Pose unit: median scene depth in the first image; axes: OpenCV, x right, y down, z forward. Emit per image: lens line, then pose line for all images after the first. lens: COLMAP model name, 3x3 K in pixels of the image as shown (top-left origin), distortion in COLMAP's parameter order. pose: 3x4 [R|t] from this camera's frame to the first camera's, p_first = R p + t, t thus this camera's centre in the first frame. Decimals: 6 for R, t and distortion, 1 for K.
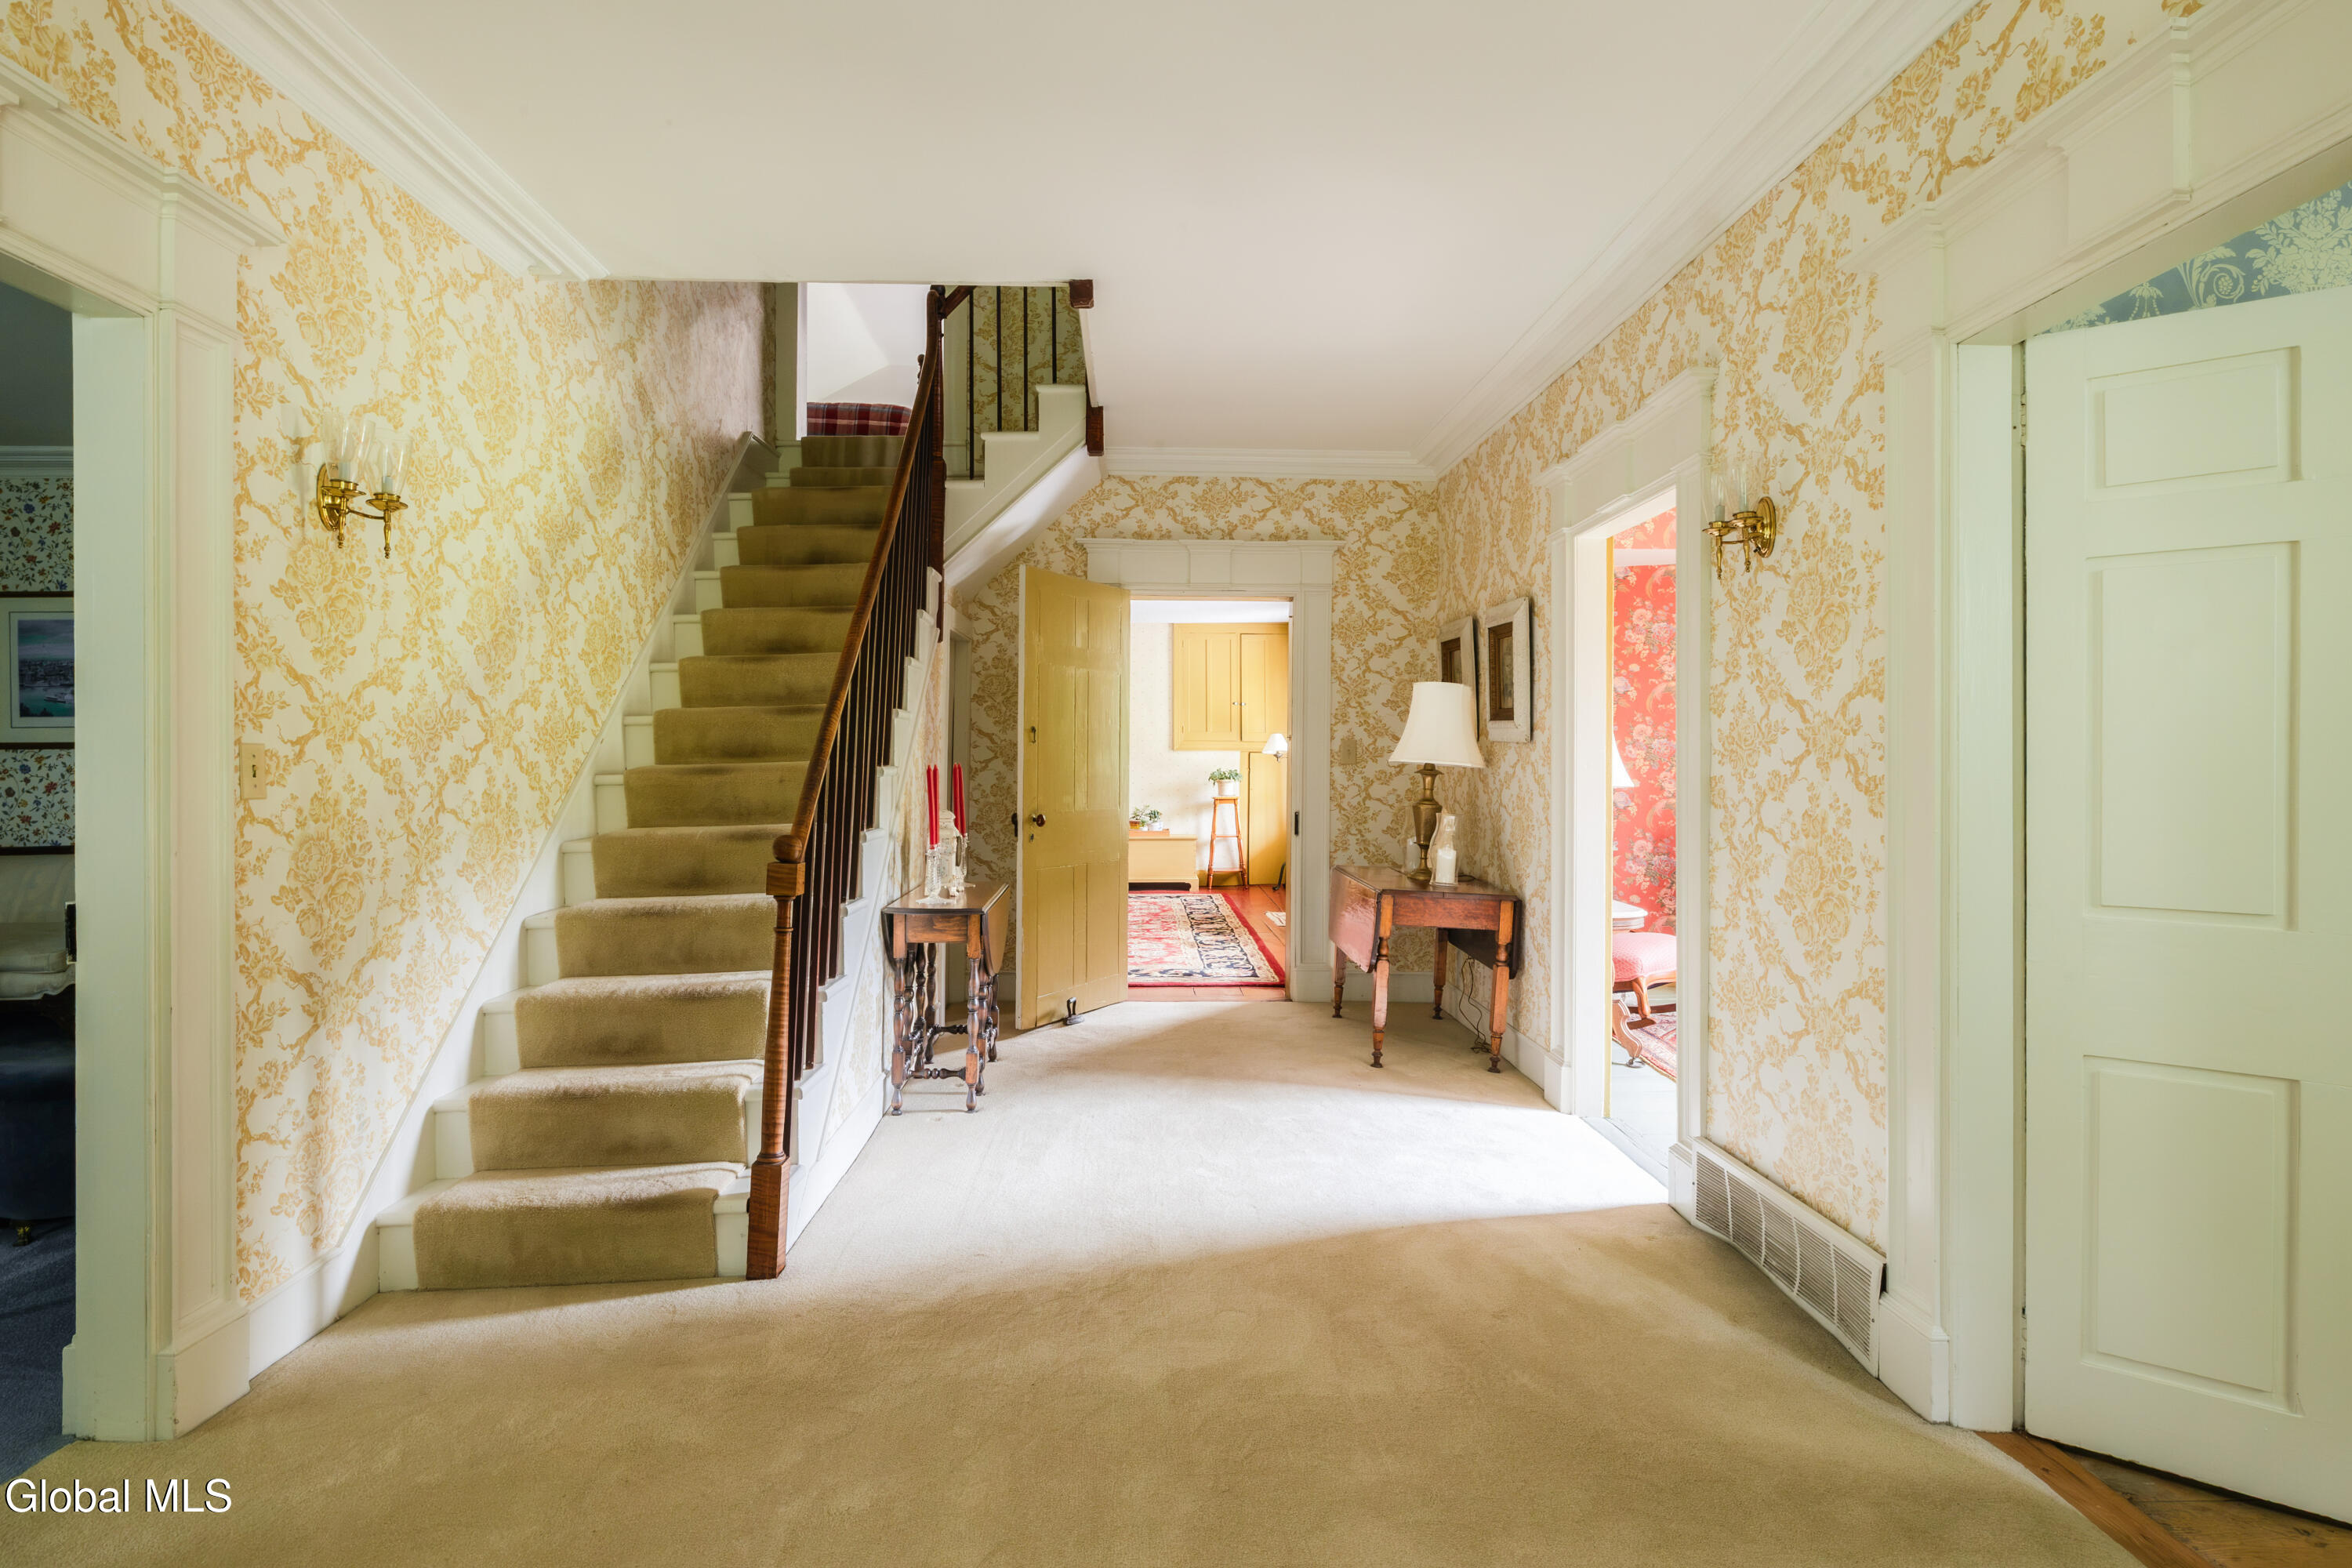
lens RADIAL K [[1228.1, 0, 1174.4], [0, 1228.1, 778.0], [0, 0, 1]] dist [-0.002622, 0.000690]
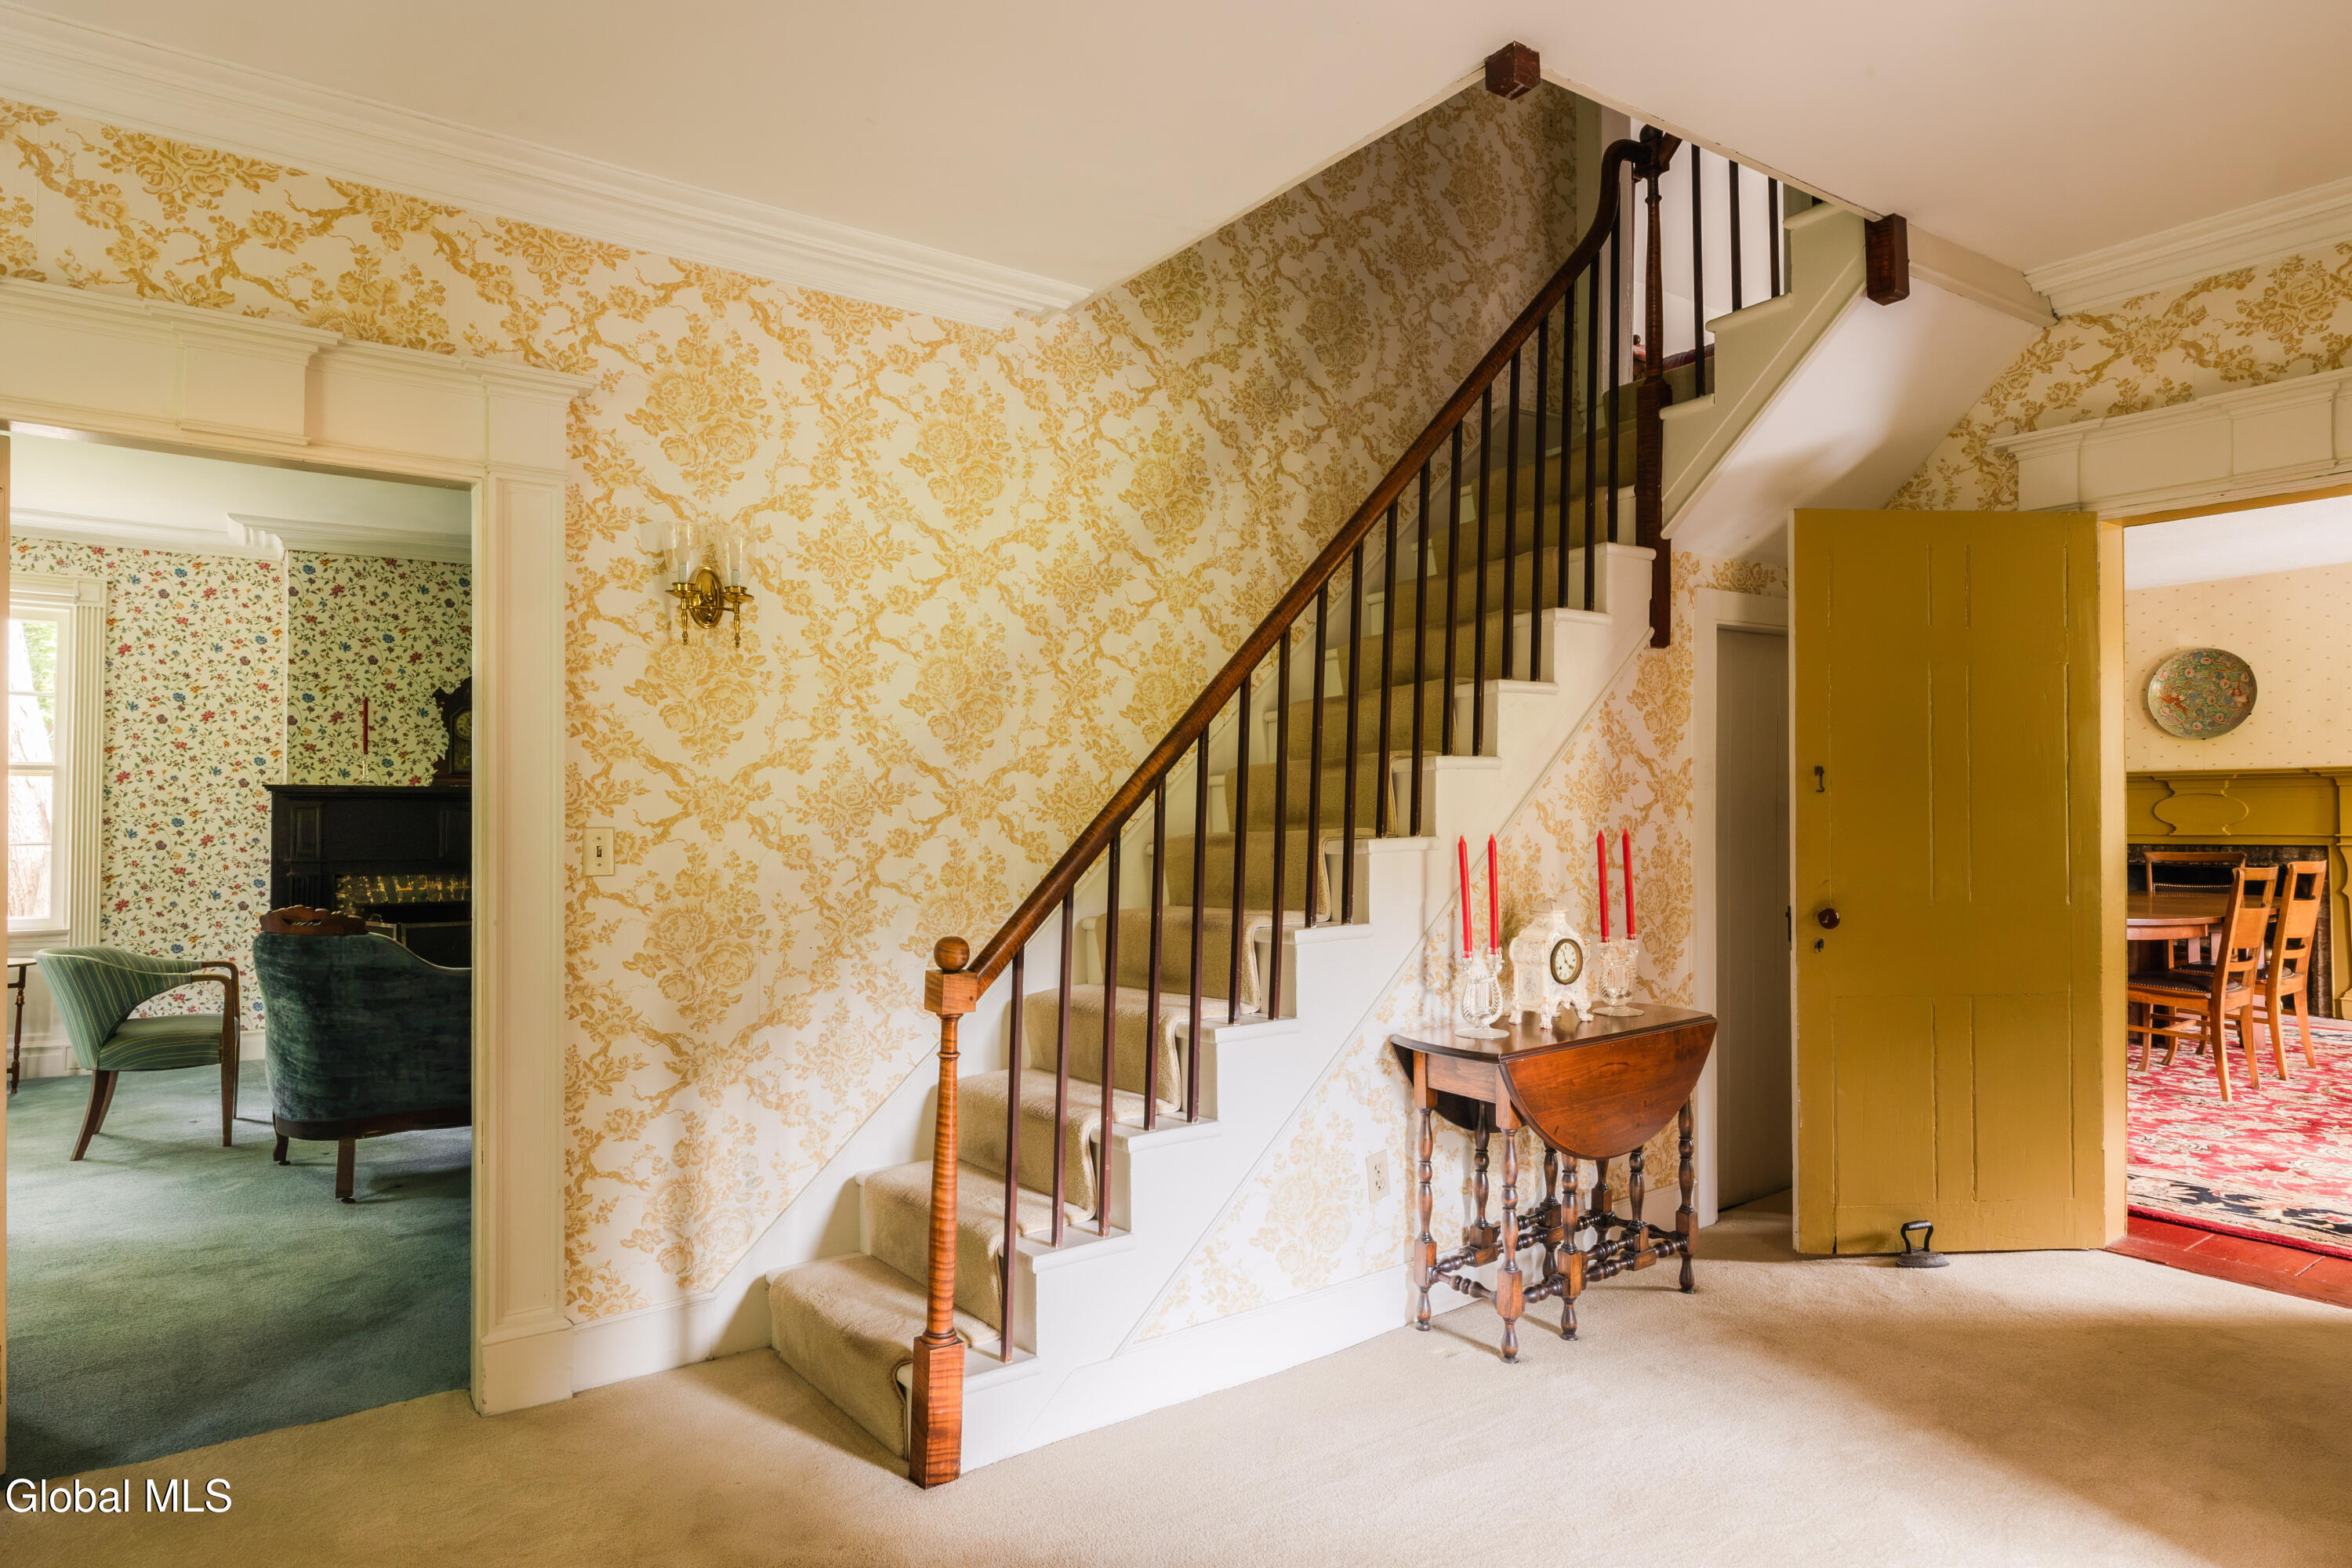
lens RADIAL K [[1359.1, 0, 1174.9], [0, 1359.1, 787.0], [0, 0, 1]] dist [0.000392, 0.001702]
pose [[0.548098, -0.016118, -0.836259, 0.551830], [0.002060, 0.999837, -0.017921, -0.038361], [0.836412, 0.008100, 0.548042, 0.692071]]
